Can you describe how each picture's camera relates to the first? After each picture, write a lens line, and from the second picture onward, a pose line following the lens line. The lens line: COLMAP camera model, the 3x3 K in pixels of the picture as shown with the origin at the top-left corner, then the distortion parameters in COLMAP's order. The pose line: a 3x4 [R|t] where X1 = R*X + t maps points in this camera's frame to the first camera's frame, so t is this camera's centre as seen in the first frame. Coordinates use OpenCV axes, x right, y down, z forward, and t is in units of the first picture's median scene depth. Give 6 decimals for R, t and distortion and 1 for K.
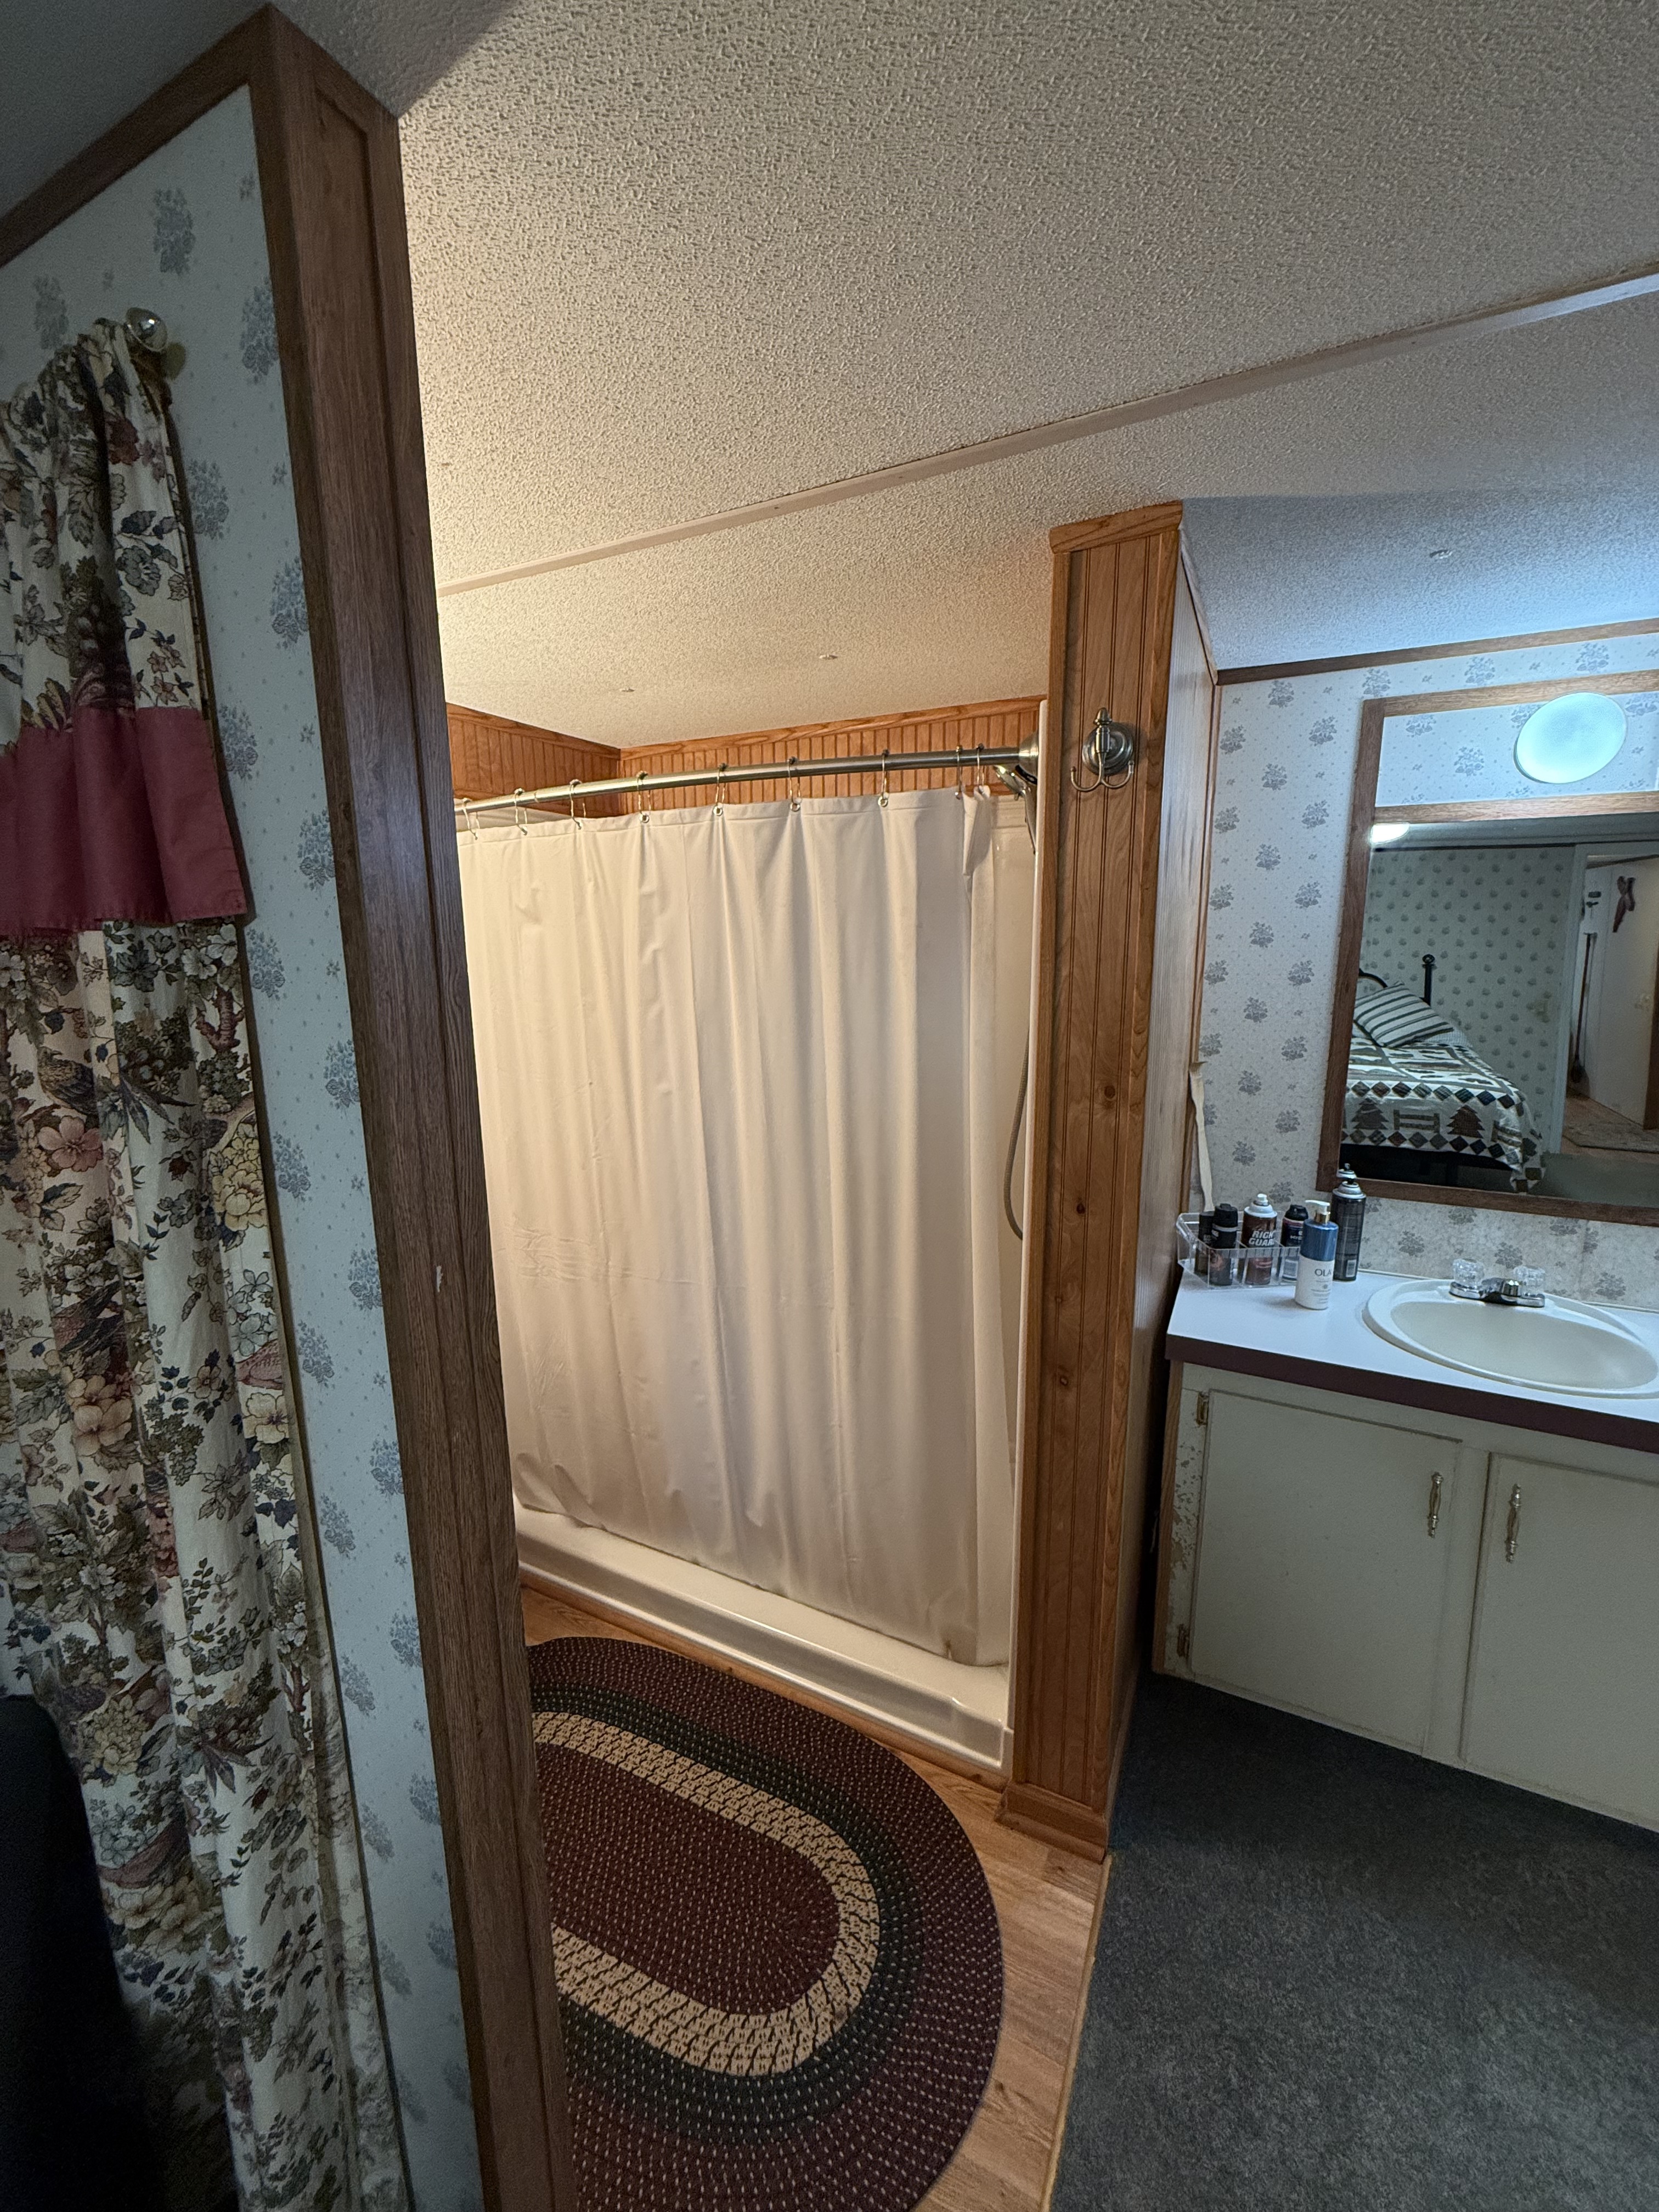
lens RADIAL K [[877.0, 0, 830.1], [0, 877.0, 1101.4], [0, 0, 1]] dist [0.001121, 0.000094]
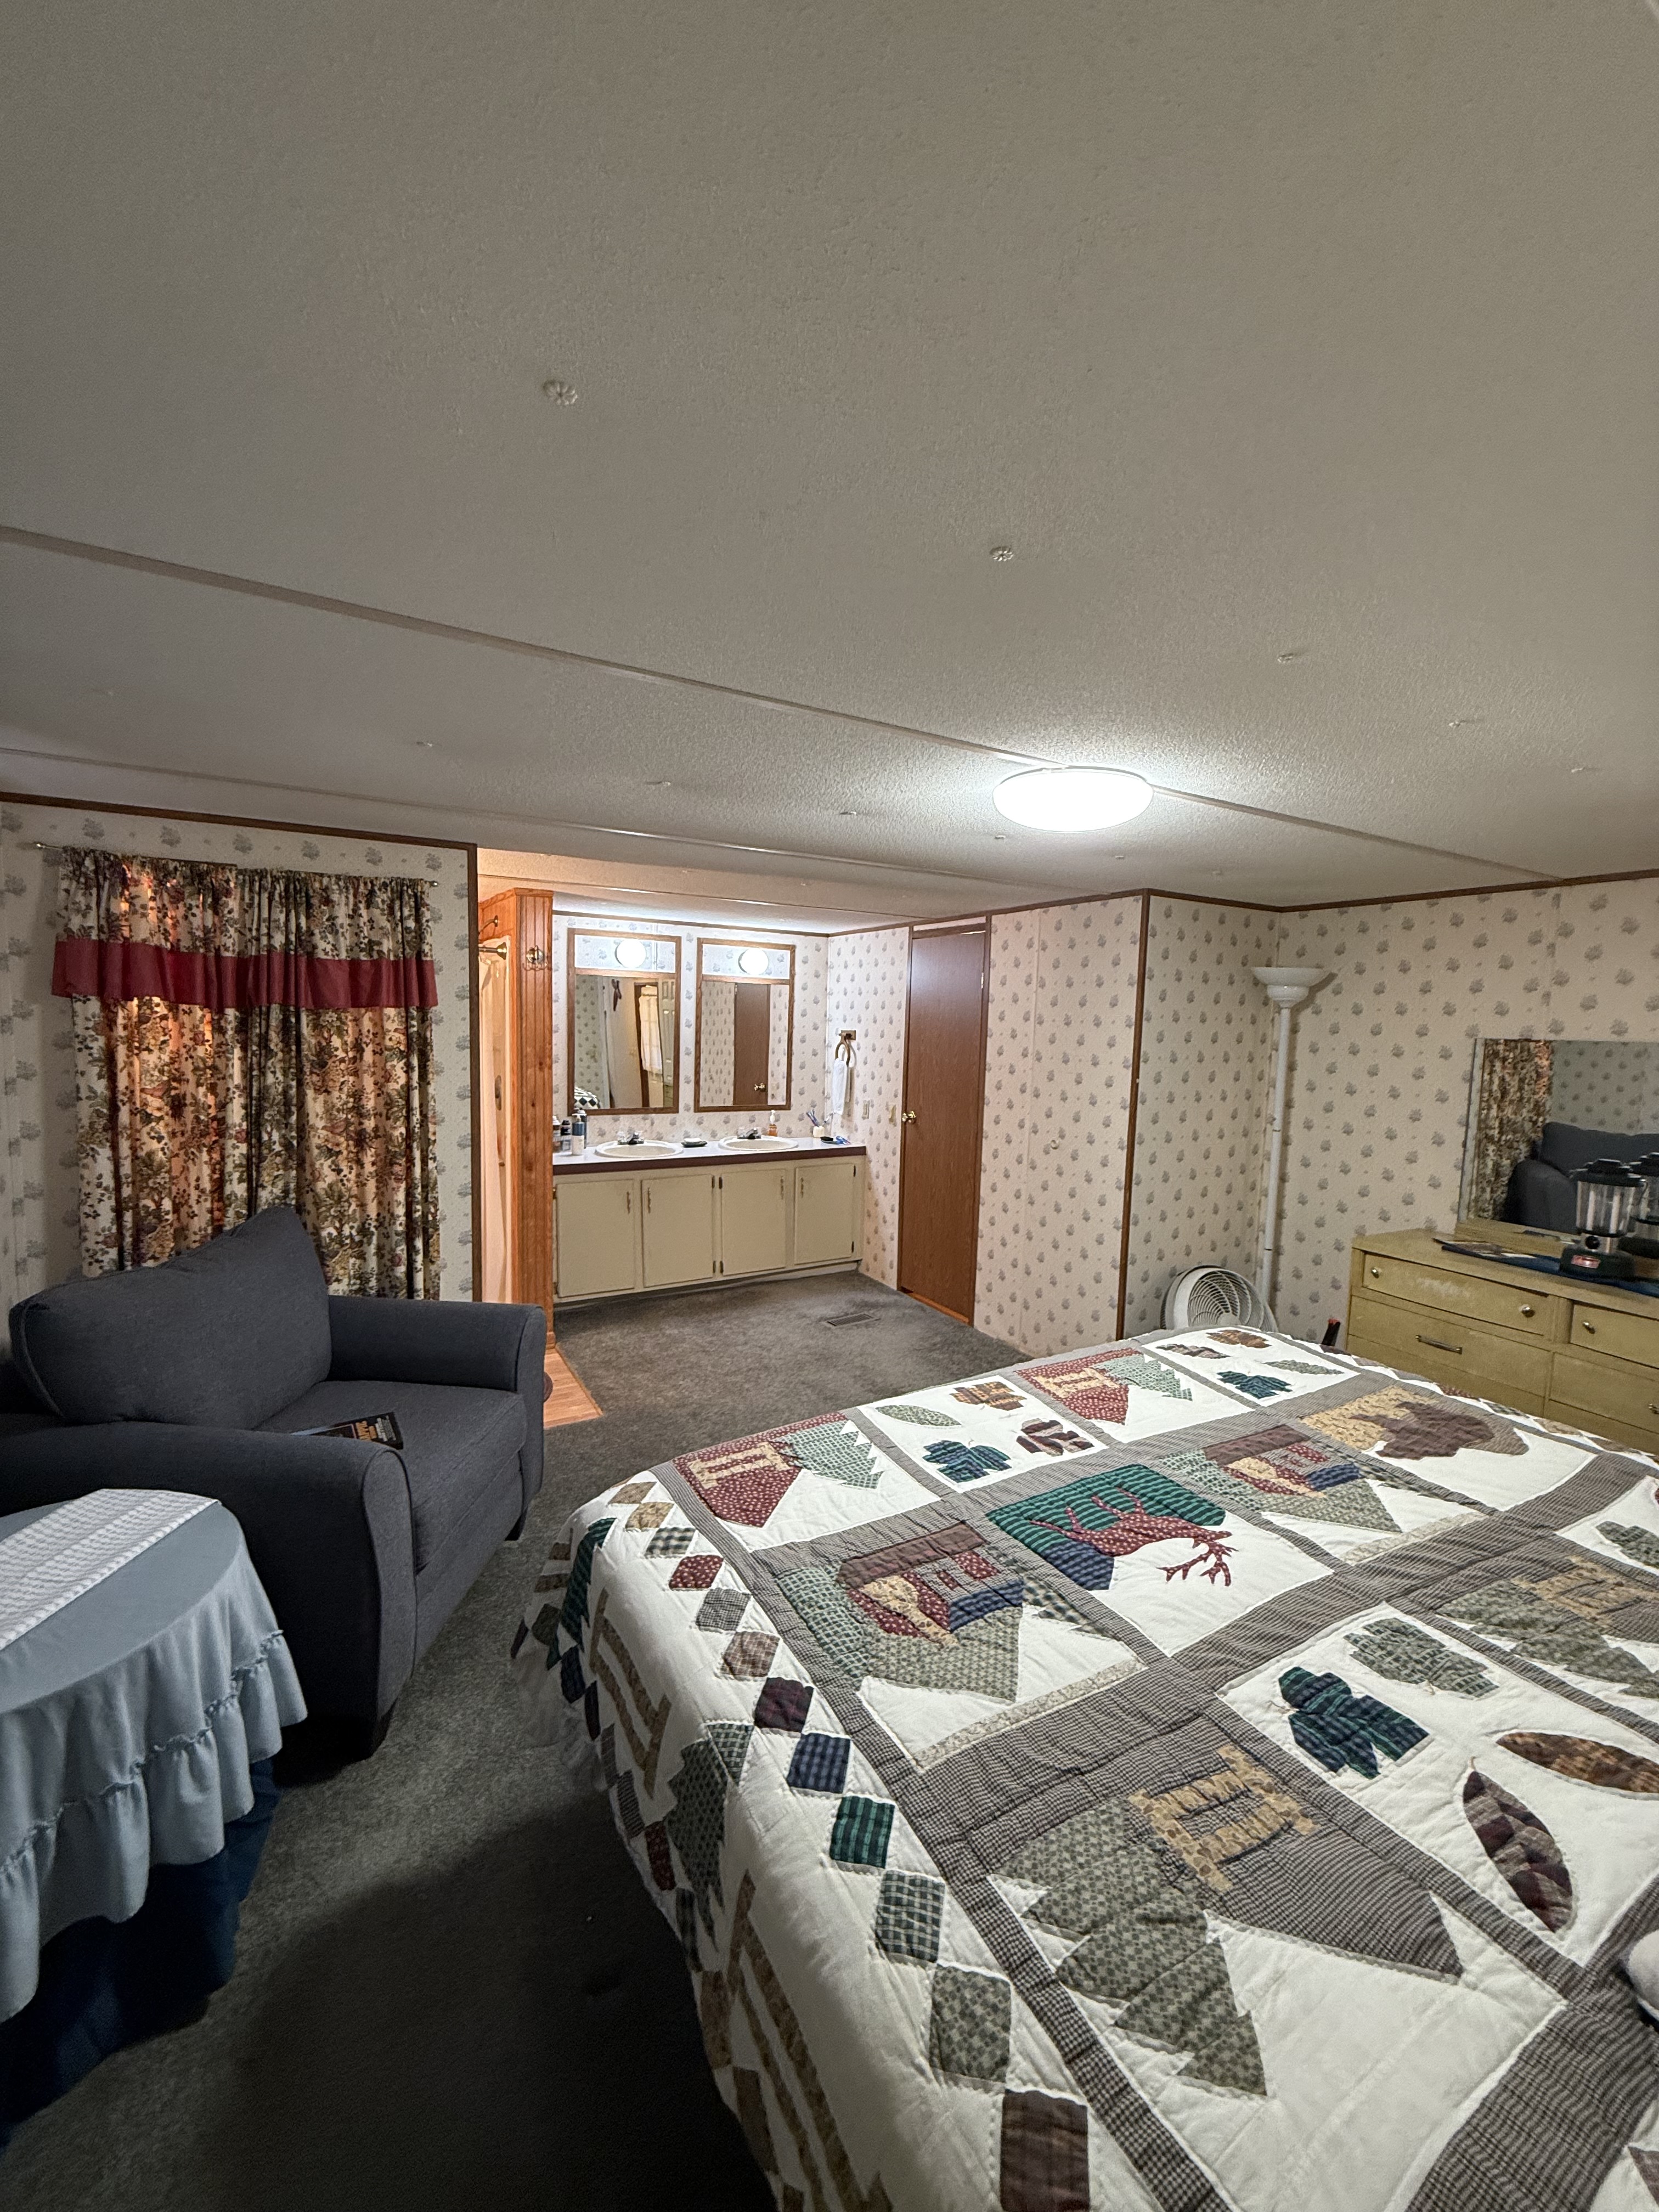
lens RADIAL K [[877.0, 0, 830.1], [0, 877.0, 1101.4], [0, 0, 1]] dist [0.001121, 0.000094]
pose [[0.554720, -0.055437, 0.830188, -1.279510], [0.118829, 0.992828, -0.013102, 0.212726], [-0.823508, 0.105918, 0.557329, -1.167573]]
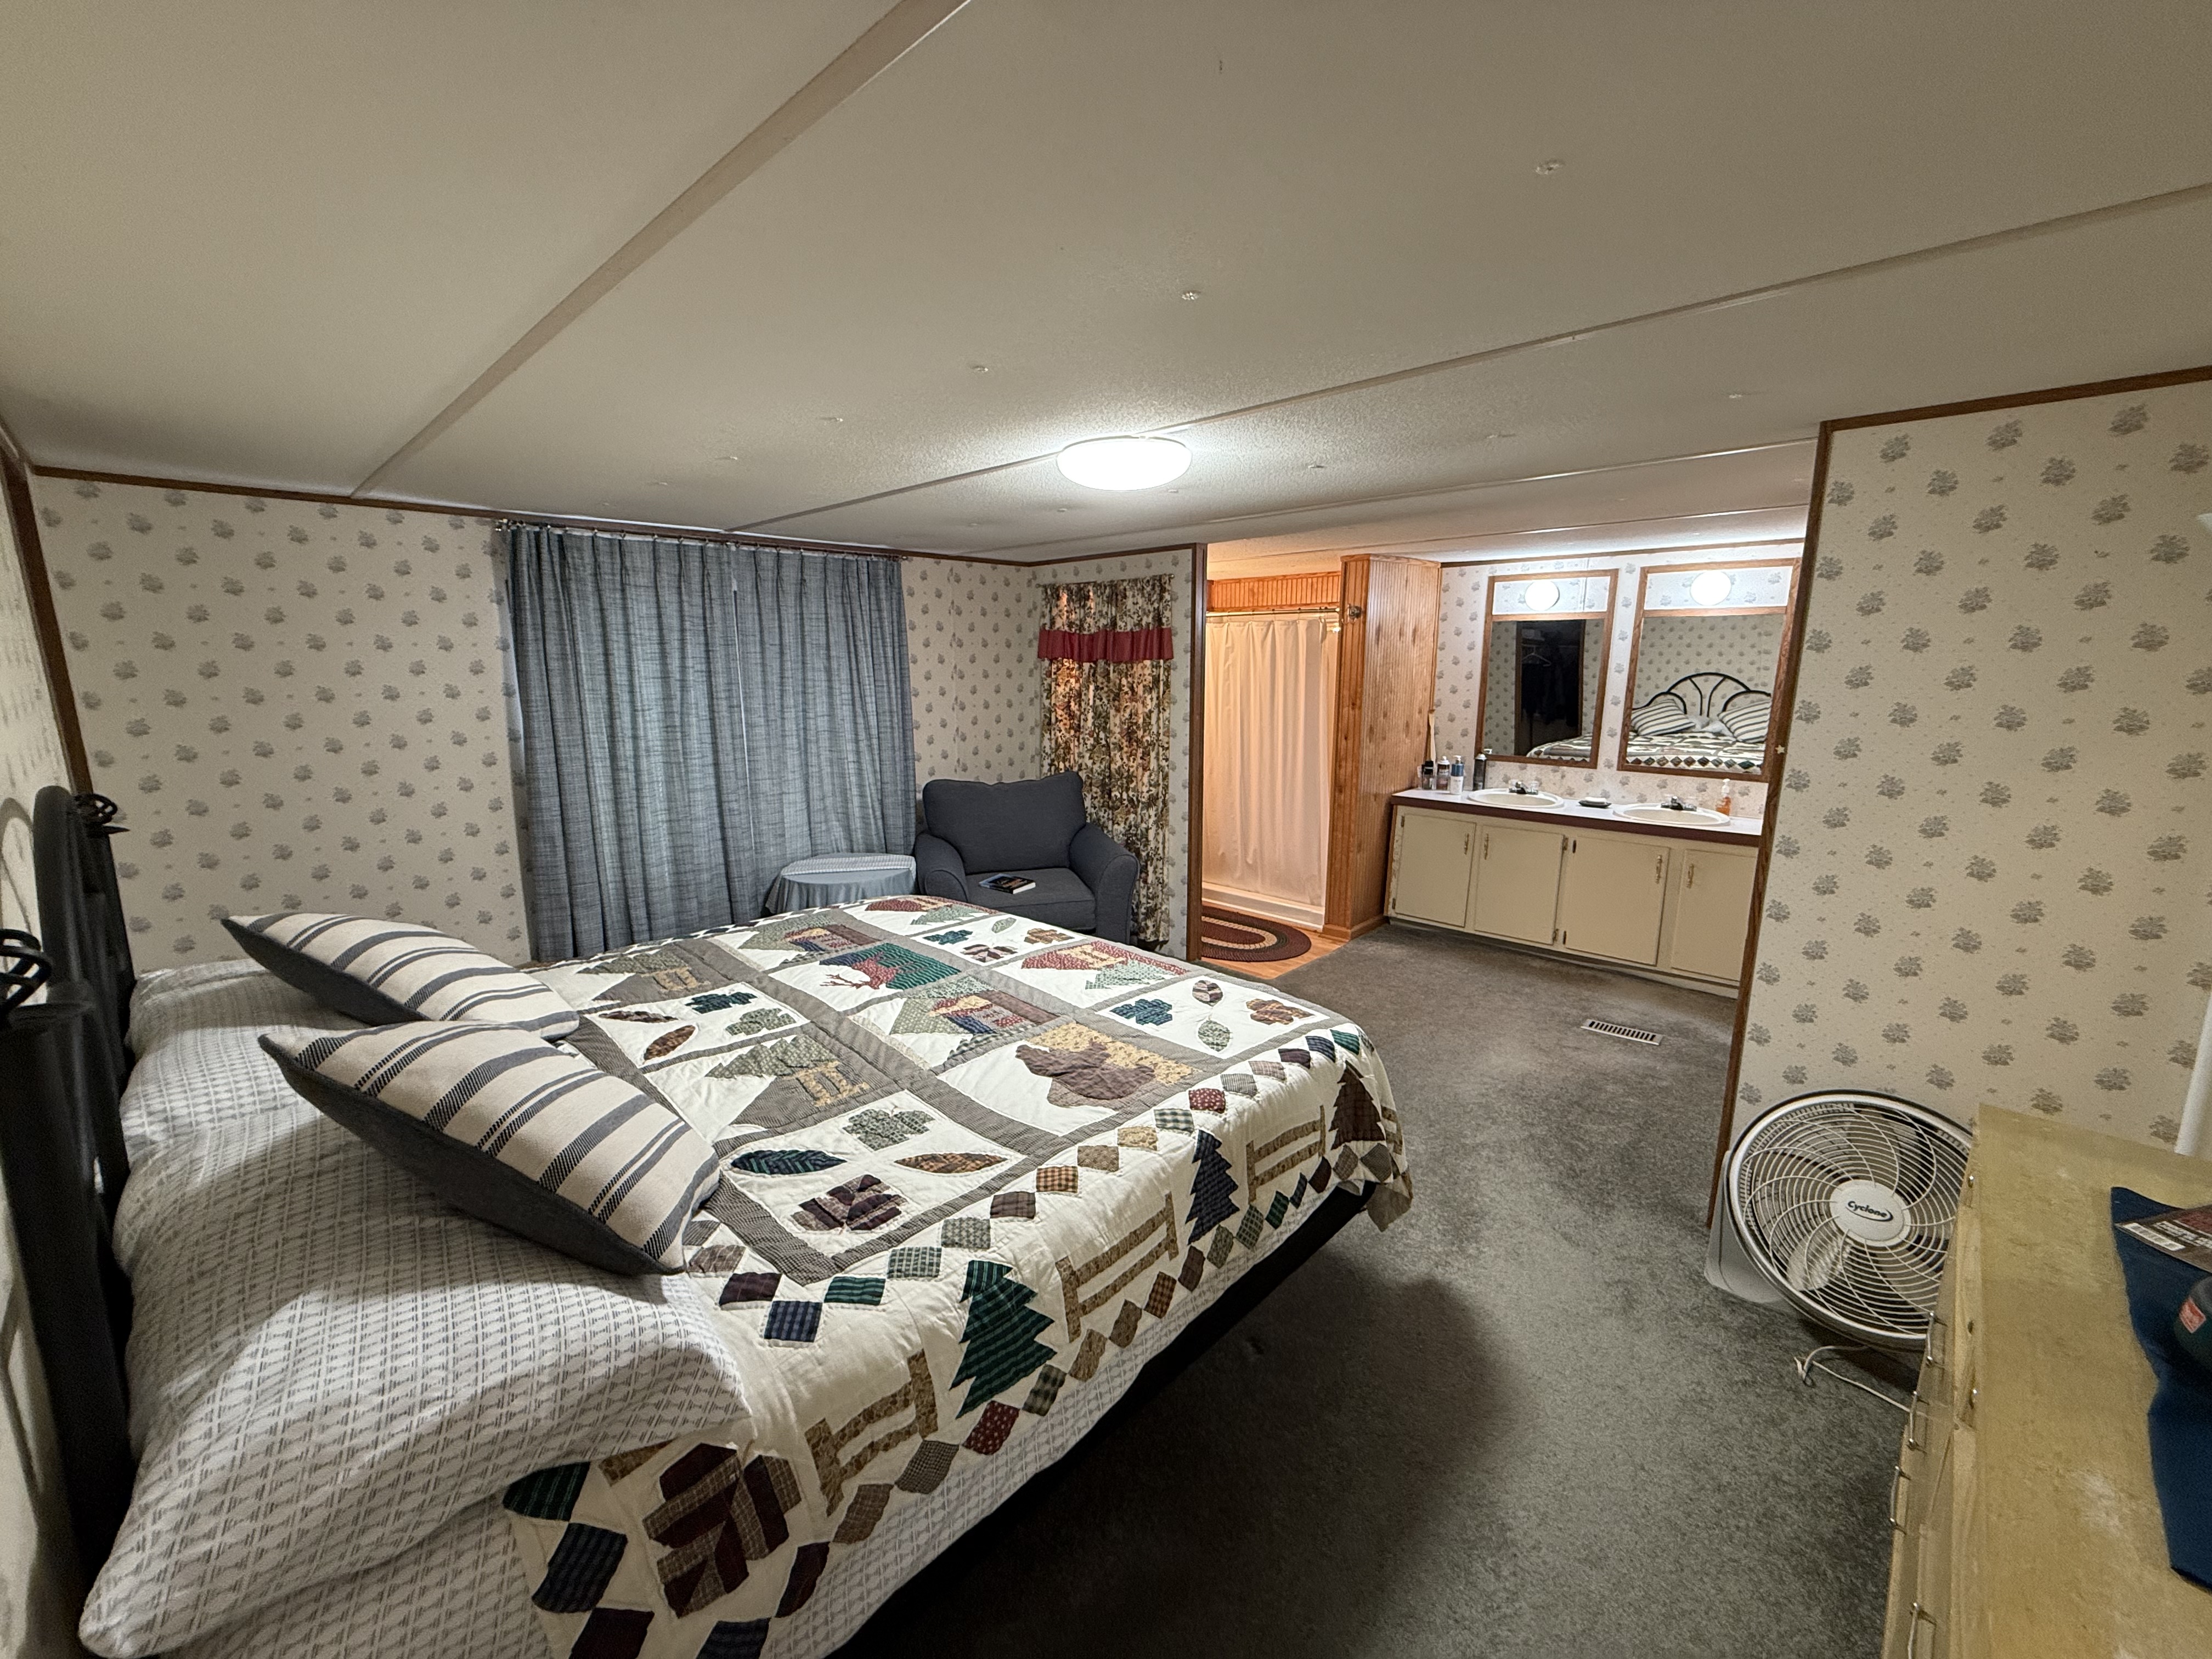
lens RADIAL K [[877.0, 0, 1100.0], [0, 877.0, 828.4], [0, 0, 1]] dist [0.001121, 0.000094]
pose [[0.955344, 0.062812, -0.288742, 0.304217], [-0.058725, 0.998014, 0.022803, 0.368776], [0.289601, -0.004828, 0.957135, -2.140204]]
